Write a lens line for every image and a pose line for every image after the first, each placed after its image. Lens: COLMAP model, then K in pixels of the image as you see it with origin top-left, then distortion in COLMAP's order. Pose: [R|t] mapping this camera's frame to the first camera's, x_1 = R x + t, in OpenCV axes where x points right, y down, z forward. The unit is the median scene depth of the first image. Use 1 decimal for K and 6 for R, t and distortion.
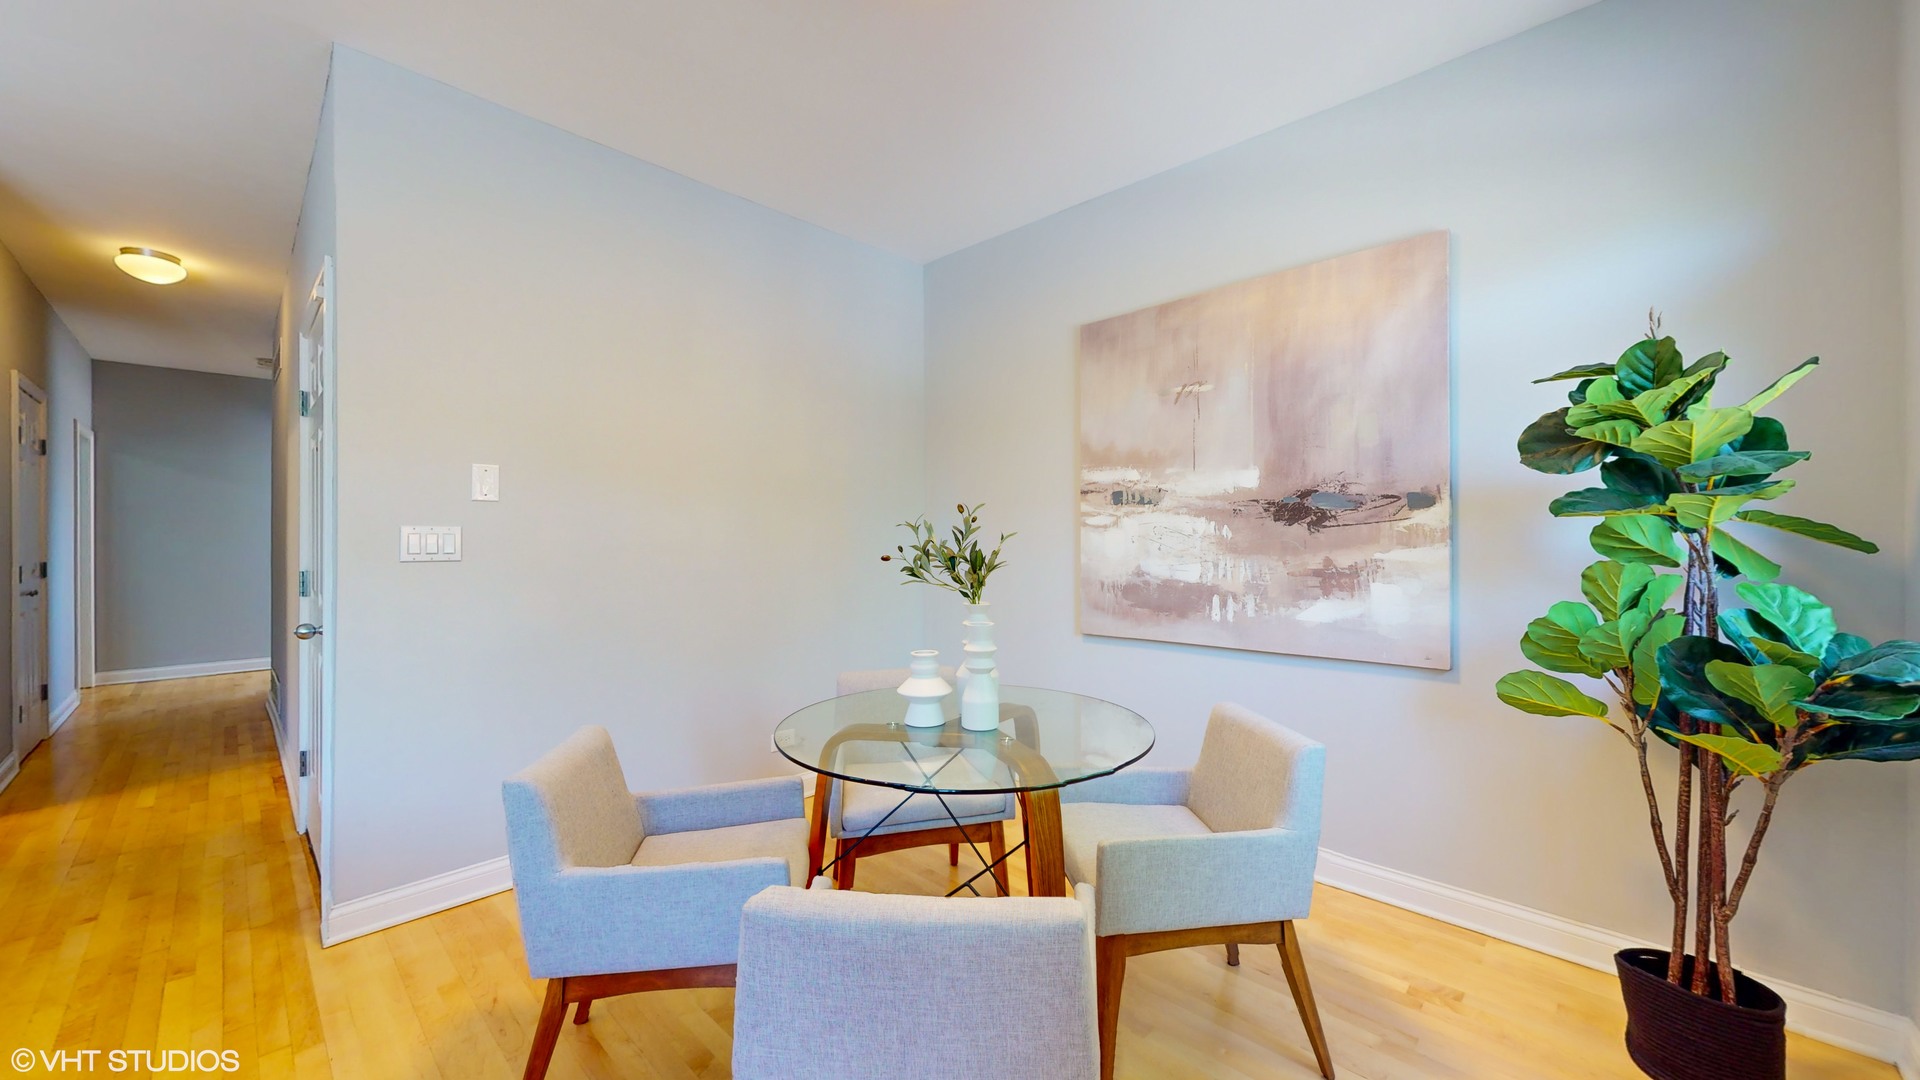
lens RADIAL K [[712.1, 0, 954.7], [0, 712.1, 543.2], [0, 0, 1]] dist [-0.000361, 0.000106]
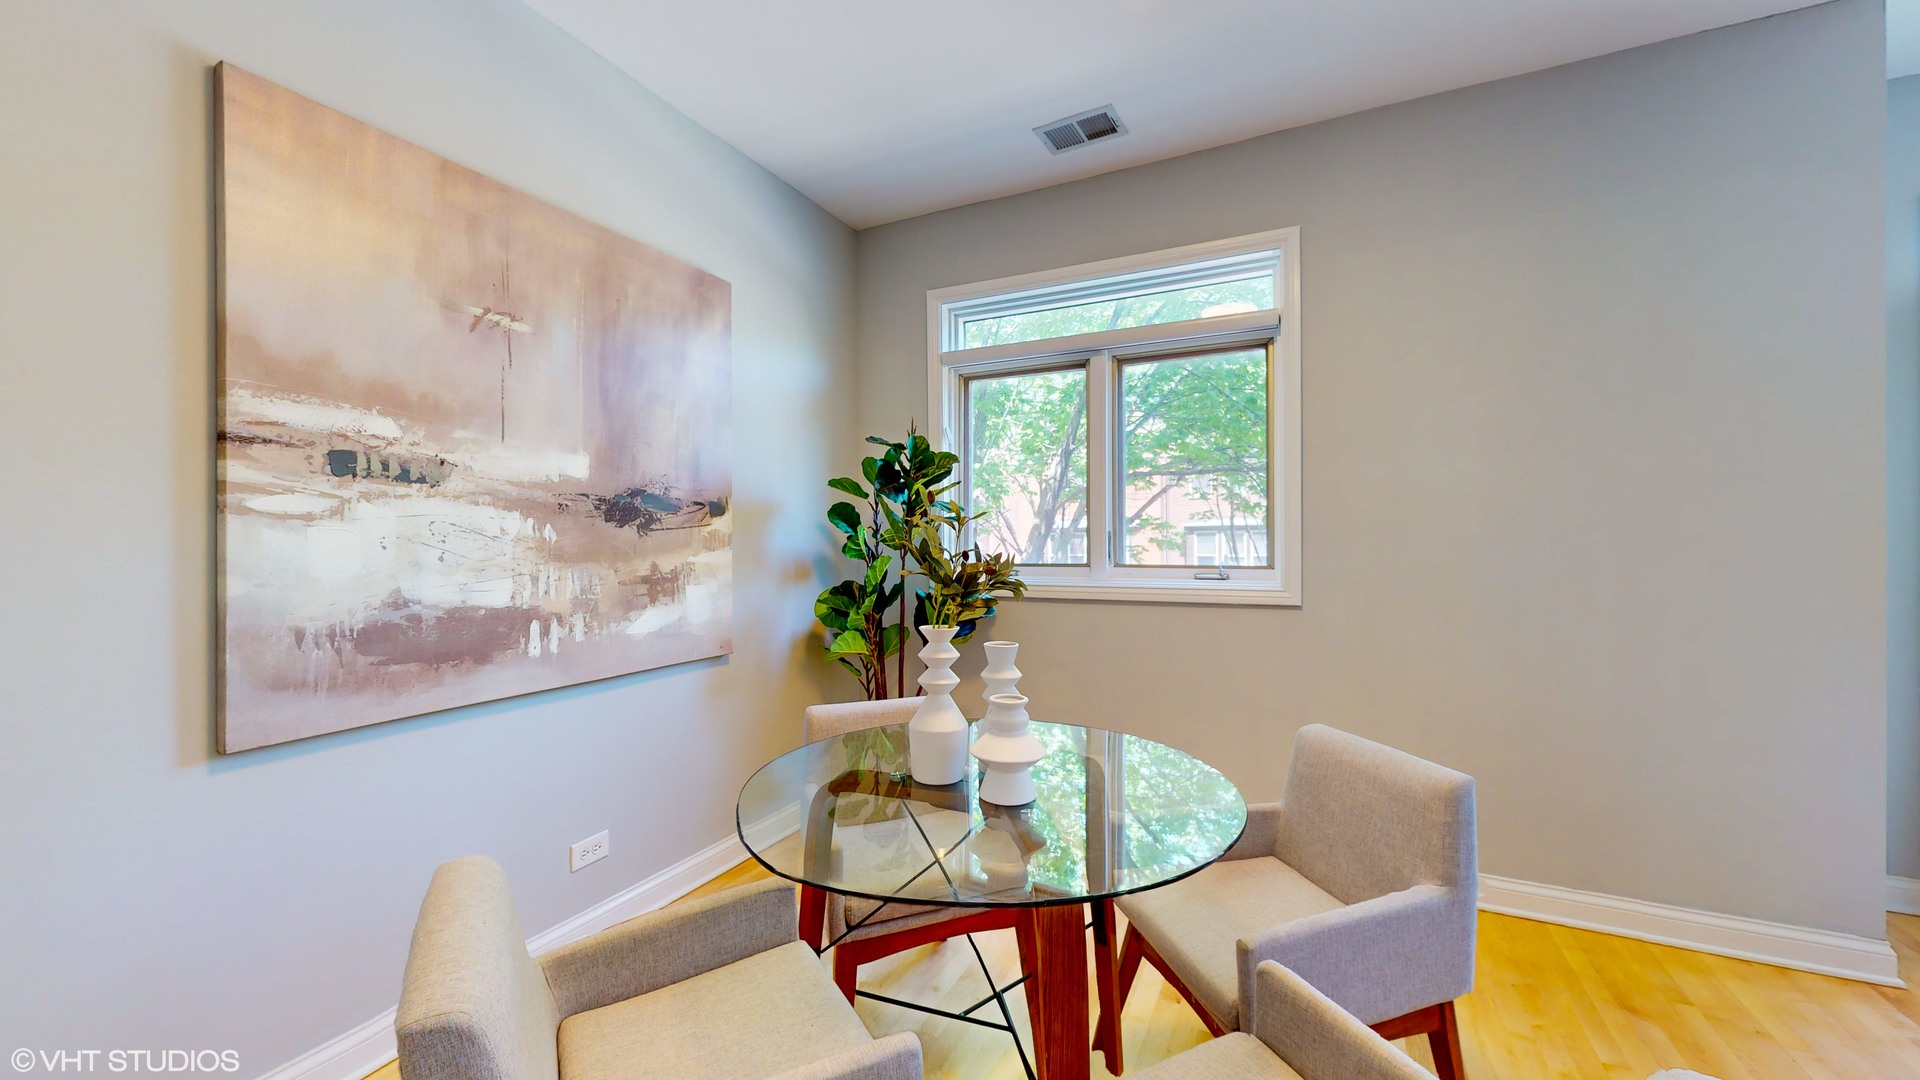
lens RADIAL K [[712.1, 0, 959.4], [0, 712.1, 541.3], [0, 0, 1]] dist [-0.000361, 0.000106]
pose [[-0.319750, 0.003957, 0.947494, -0.406606], [0.004542, 0.999986, -0.002644, -0.003167], [-0.947491, 0.003458, -0.319763, 0.738240]]
